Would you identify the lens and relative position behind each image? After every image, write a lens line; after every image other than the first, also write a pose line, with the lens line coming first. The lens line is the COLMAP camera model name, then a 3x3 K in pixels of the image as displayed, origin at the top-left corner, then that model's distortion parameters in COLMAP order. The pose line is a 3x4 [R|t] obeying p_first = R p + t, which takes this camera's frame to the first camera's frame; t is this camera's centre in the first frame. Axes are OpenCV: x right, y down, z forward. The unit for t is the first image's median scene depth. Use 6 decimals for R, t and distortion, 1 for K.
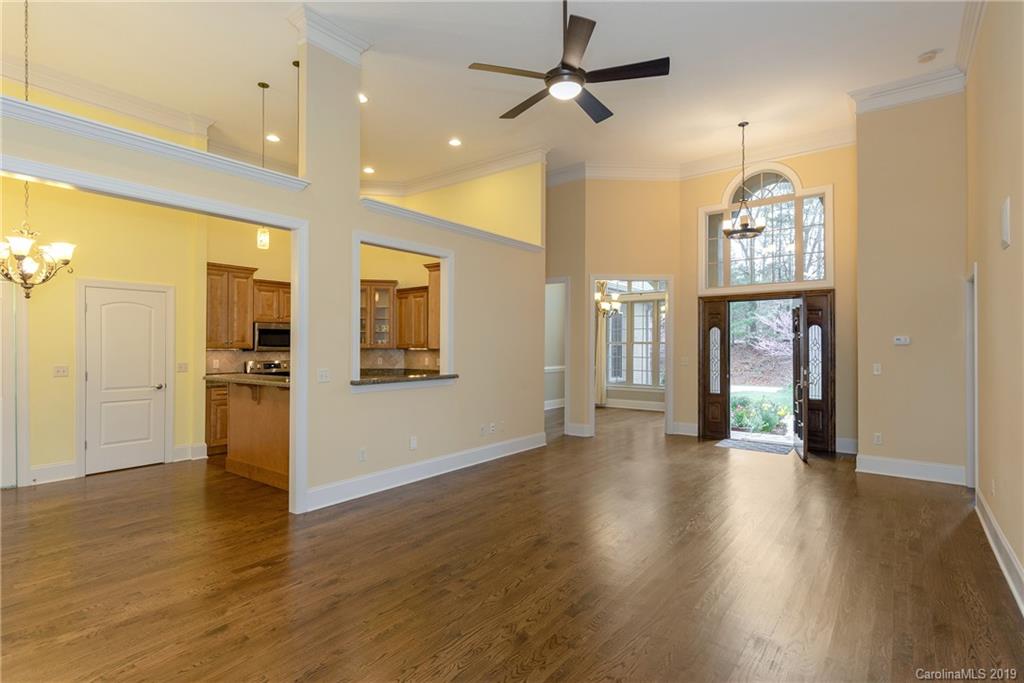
lens RADIAL K [[500.6, 0, 512.0], [0, 500.6, 341.5], [0, 0, 1]] dist [0.002678, 0.000275]
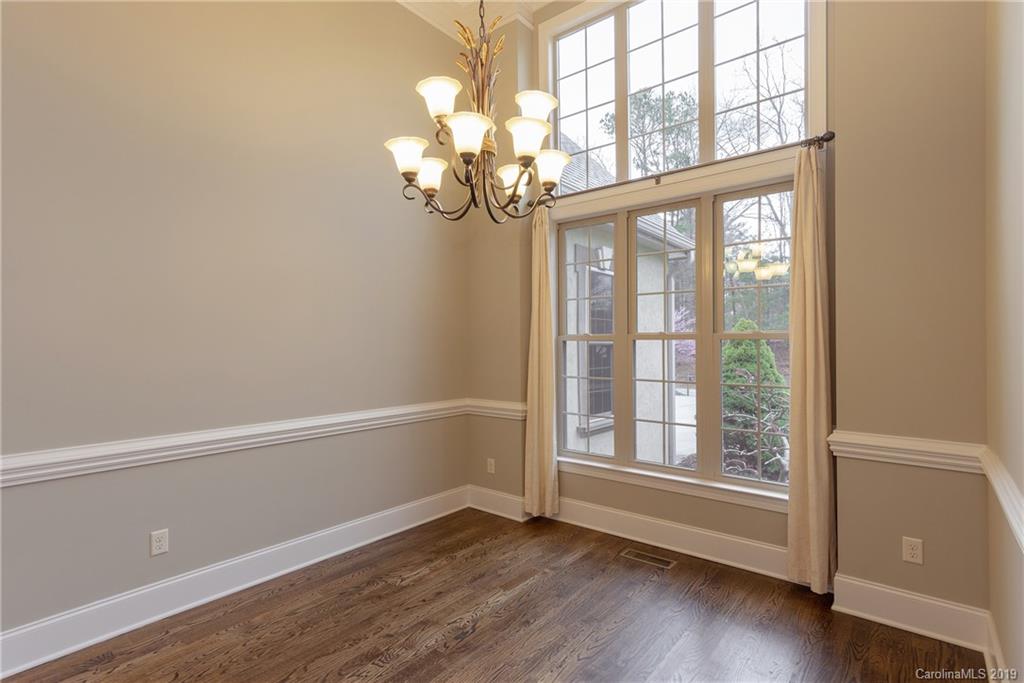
lens RADIAL K [[500.6, 0, 512.0], [0, 500.6, 341.5], [0, 0, 1]] dist [0.002678, 0.000275]
pose [[0.999880, -0.001187, -0.015443, 0.233502], [0.001198, 0.999999, 0.000704, 0.008732], [0.015442, -0.000722, 0.999881, 0.940102]]
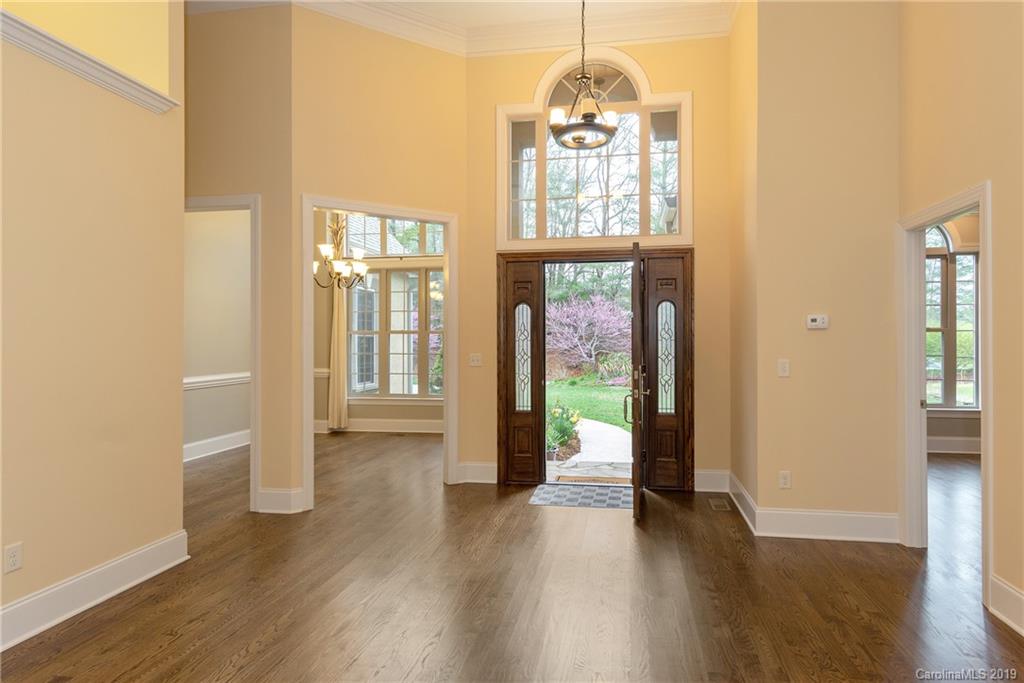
lens RADIAL K [[548.1, 0, 541.9], [0, 548.1, 339.8], [0, 0, 1]] dist [0.000439, 0.000009]
pose [[0.873726, -0.005183, 0.486390, 0.092820], [0.001068, 0.999961, 0.008738, 0.009701], [-0.486416, -0.007116, 0.873698, 0.379795]]
